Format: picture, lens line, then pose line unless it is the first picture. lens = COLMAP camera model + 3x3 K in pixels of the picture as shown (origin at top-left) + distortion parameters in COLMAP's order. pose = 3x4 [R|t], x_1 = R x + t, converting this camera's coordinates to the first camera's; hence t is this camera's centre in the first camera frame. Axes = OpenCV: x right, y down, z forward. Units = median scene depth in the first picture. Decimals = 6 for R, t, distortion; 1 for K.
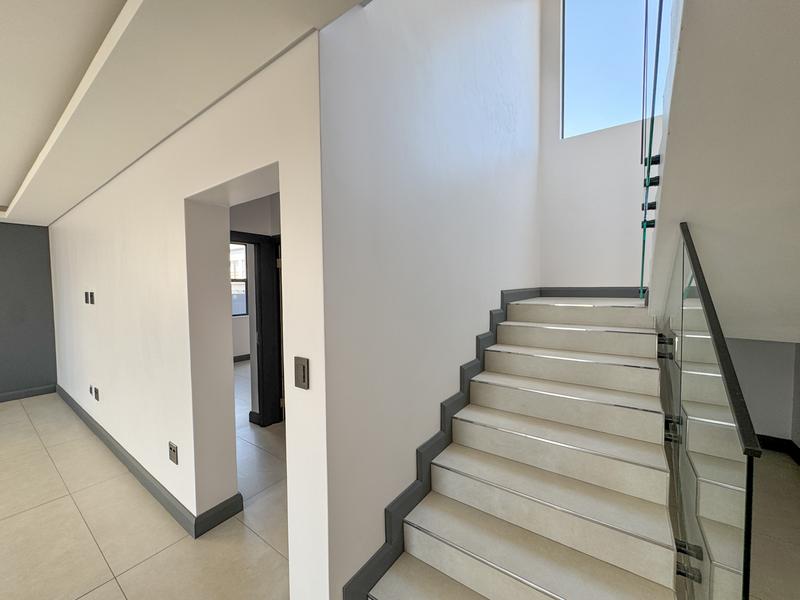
lens RADIAL K [[318.8, 0, 401.0], [0, 318.8, 299.2], [0, 0, 1]] dist [-0.002671, 0.000919]
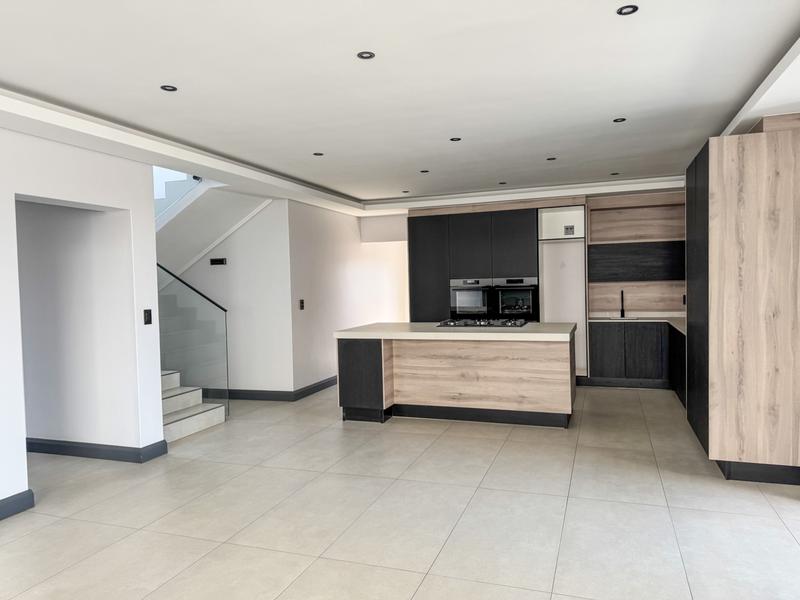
lens RADIAL K [[563.7, 0, 405.6], [0, 563.7, 300.8], [0, 0, 1]] dist [0.066083, -0.038566]
pose [[-0.279581, -0.018729, 0.959939, -1.487983], [0.062122, 0.997362, 0.037551, 0.032676], [-0.958110, 0.070132, -0.277680, 0.156373]]
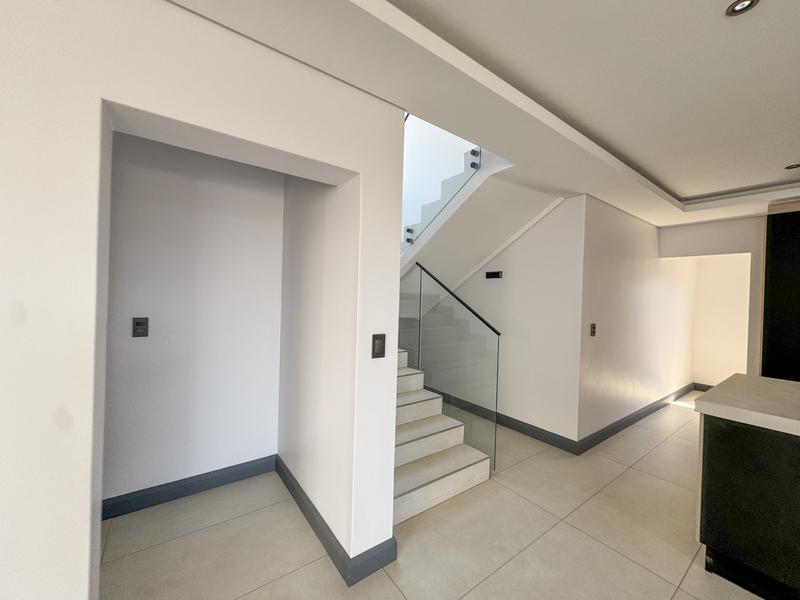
lens RADIAL K [[318.8, 0, 402.4], [0, 318.8, 298.8], [0, 0, 1]] dist [-0.002671, 0.000919]
pose [[0.308204, 0.008072, 0.951286, -0.523555], [0.004752, 0.999938, -0.010025, 0.018597], [-0.951308, 0.007610, 0.308147, 0.185830]]
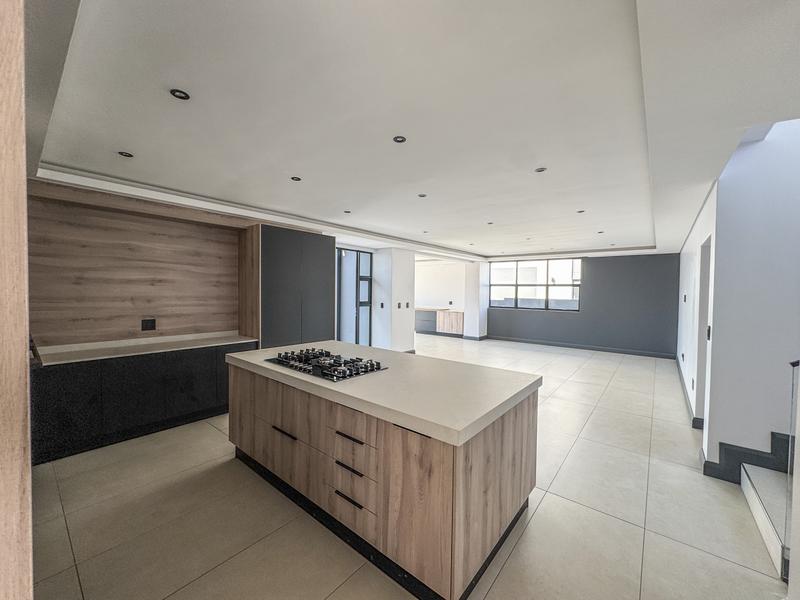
lens RADIAL K [[318.8, 0, 400.4], [0, 318.8, 299.6], [0, 0, 1]] dist [-0.002671, 0.000919]
pose [[-0.063901, 0.033635, -0.997389, 0.675764], [-0.048879, 0.998127, 0.036792, 0.011124], [0.996759, 0.051102, -0.062137, -0.317352]]
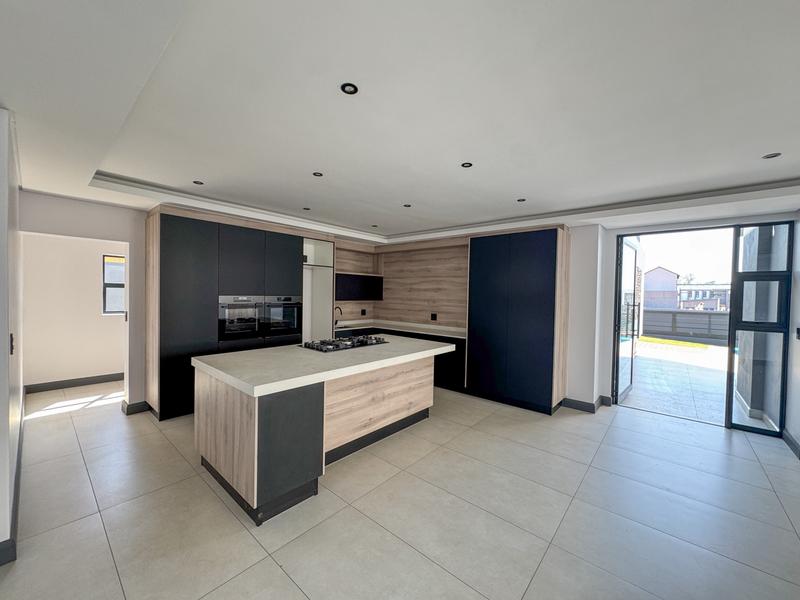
lens RADIAL K [[318.8, 0, 401.3], [0, 318.8, 299.8], [0, 0, 1]] dist [-0.002671, 0.000919]
pose [[-0.995676, -0.013036, 0.091978, -0.232319], [-0.007730, 0.998298, 0.057805, -0.009904], [-0.092575, 0.056844, -0.994082, 0.409417]]
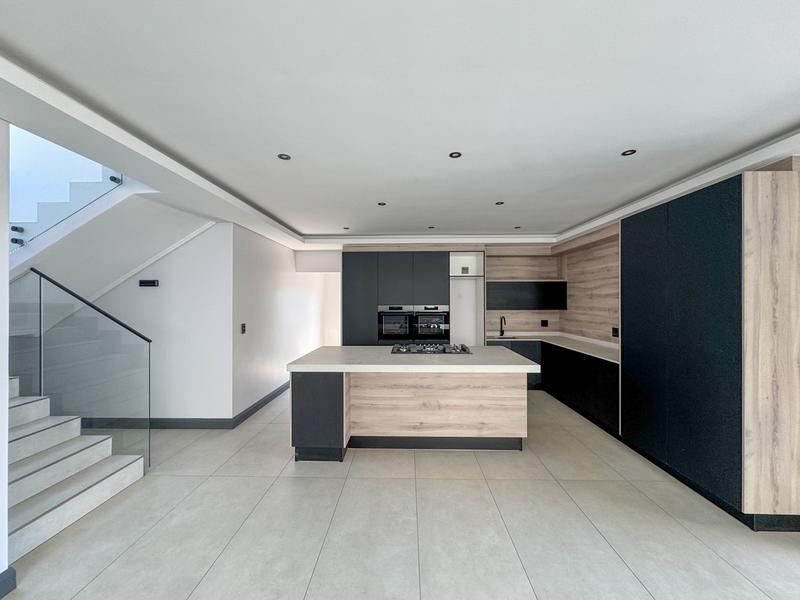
lens RADIAL K [[318.8, 0, 399.2], [0, 318.8, 299.2], [0, 0, 1]] dist [-0.002671, 0.000919]
pose [[-0.558963, 0.012923, 0.829092, -0.761399], [0.037009, 0.999271, 0.009376, 0.004323], [-0.828366, 0.035924, -0.559034, 0.128612]]
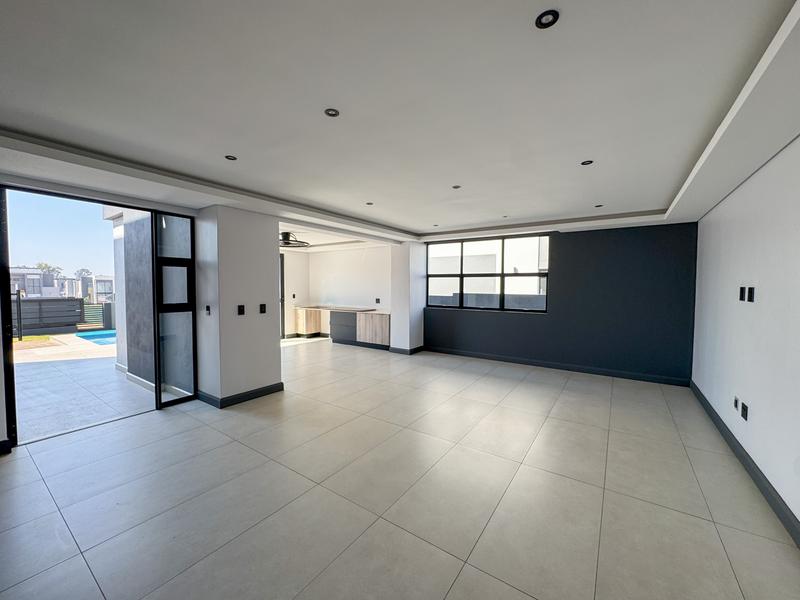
lens RADIAL K [[318.8, 0, 398.0], [0, 318.8, 297.5], [0, 0, 1]] dist [-0.002671, 0.000919]
pose [[0.011701, 0.043621, -0.998980, -0.152062], [-0.042462, 0.998169, 0.043088, 0.006577], [0.999030, 0.041915, 0.013532, 0.078518]]
